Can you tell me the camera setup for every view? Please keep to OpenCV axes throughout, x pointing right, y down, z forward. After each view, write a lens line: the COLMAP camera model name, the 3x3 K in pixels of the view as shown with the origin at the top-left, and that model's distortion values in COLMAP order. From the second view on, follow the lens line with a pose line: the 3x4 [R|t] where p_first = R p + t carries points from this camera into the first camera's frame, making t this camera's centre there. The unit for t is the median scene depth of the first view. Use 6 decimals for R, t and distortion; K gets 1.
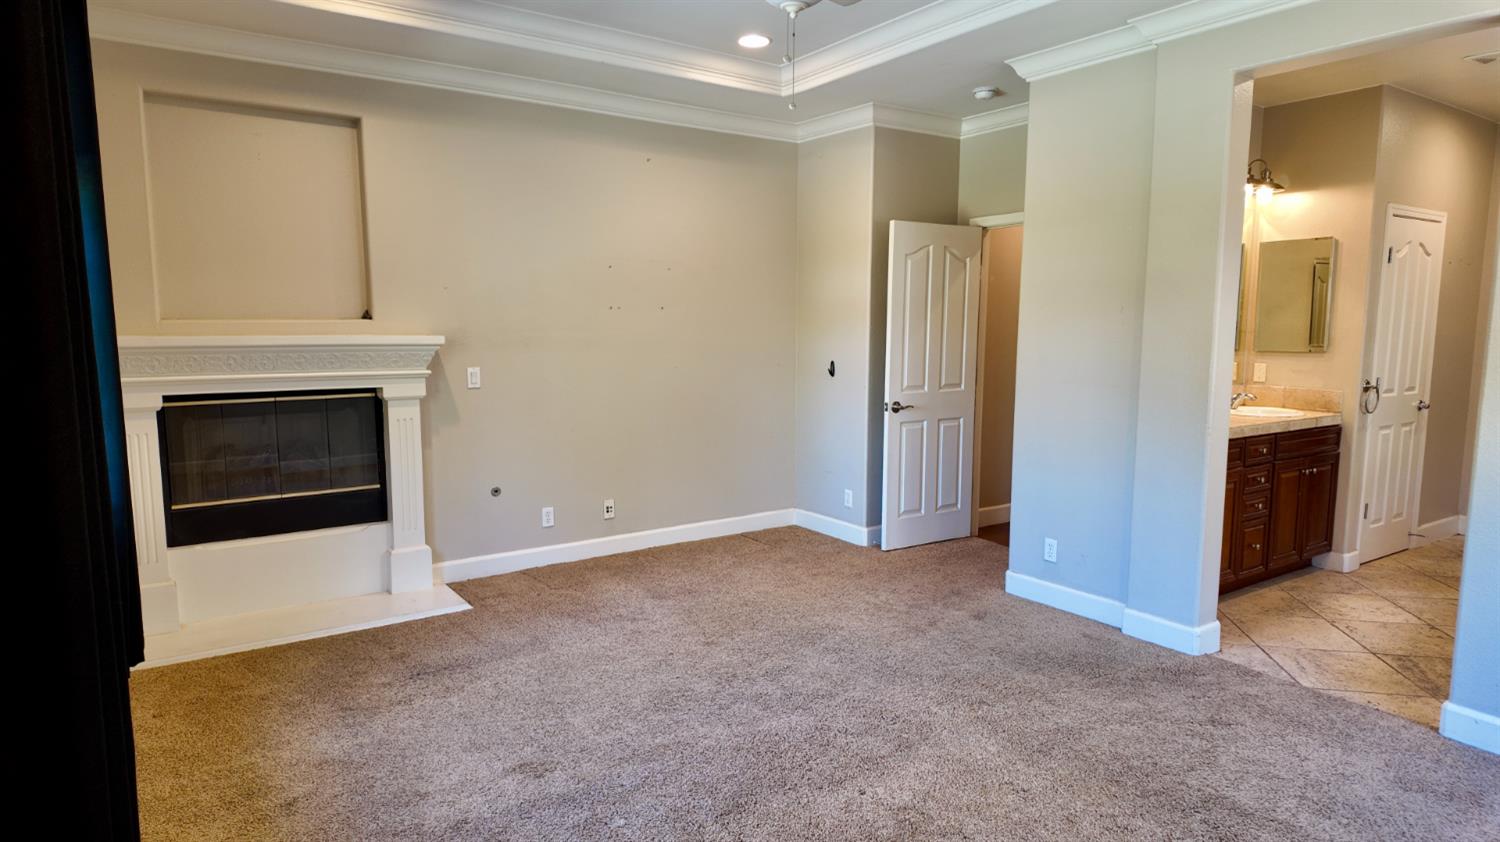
lens RADIAL K [[879.5, 0, 750.0], [0, 879.5, 421.0], [0, 0, 1]] dist [0.107260, -0.093399]
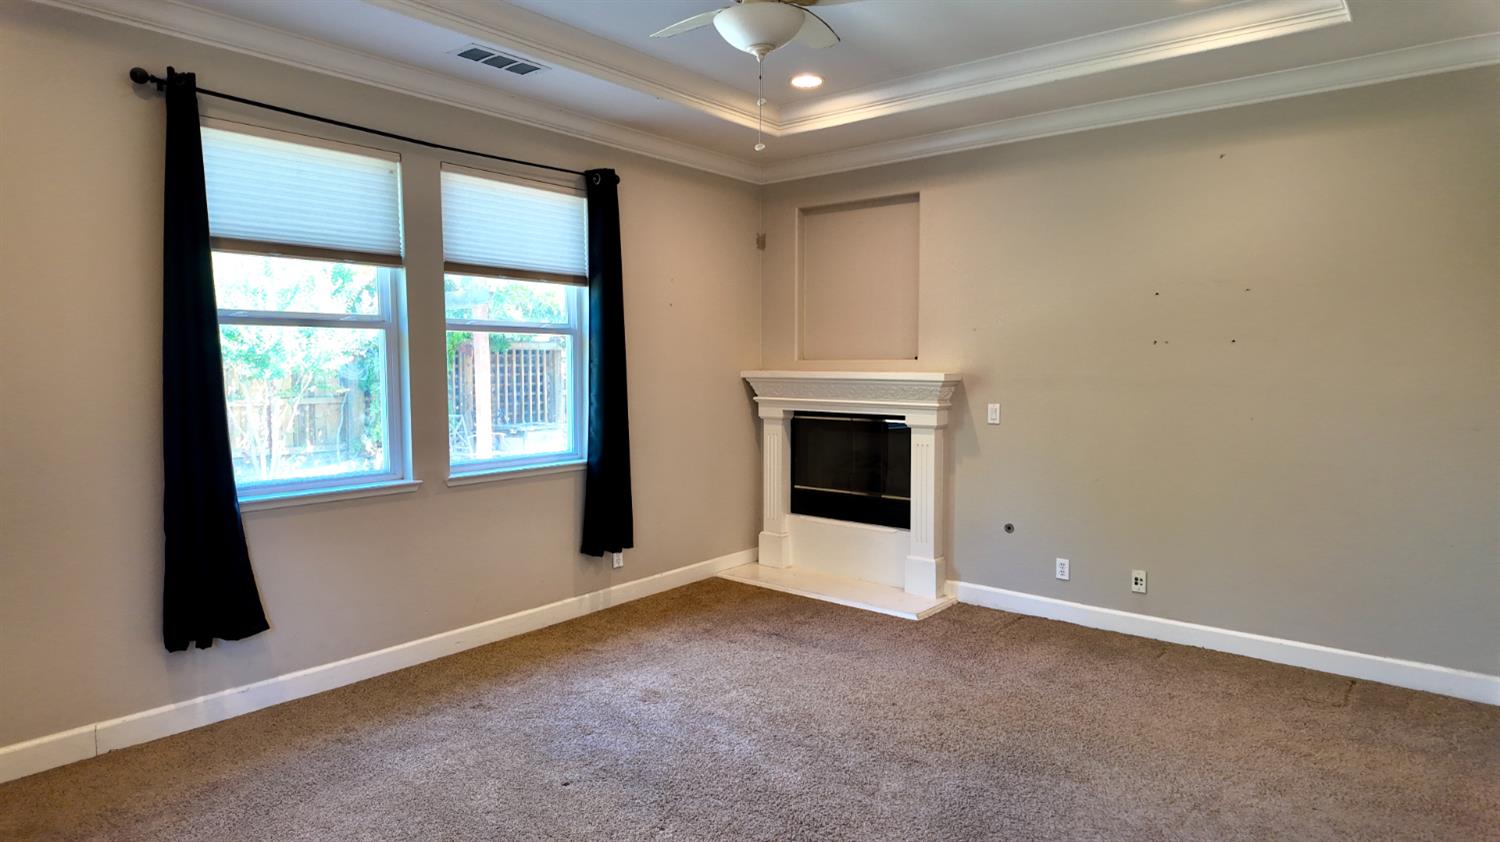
lens RADIAL K [[879.5, 0, 750.0], [0, 879.5, 421.0], [0, 0, 1]] dist [0.107260, -0.093399]
pose [[0.282001, 0.066430, -0.957112, 0.645844], [-0.112862, 0.992970, 0.035666, -0.048331], [0.952753, 0.097964, 0.287516, 0.458140]]
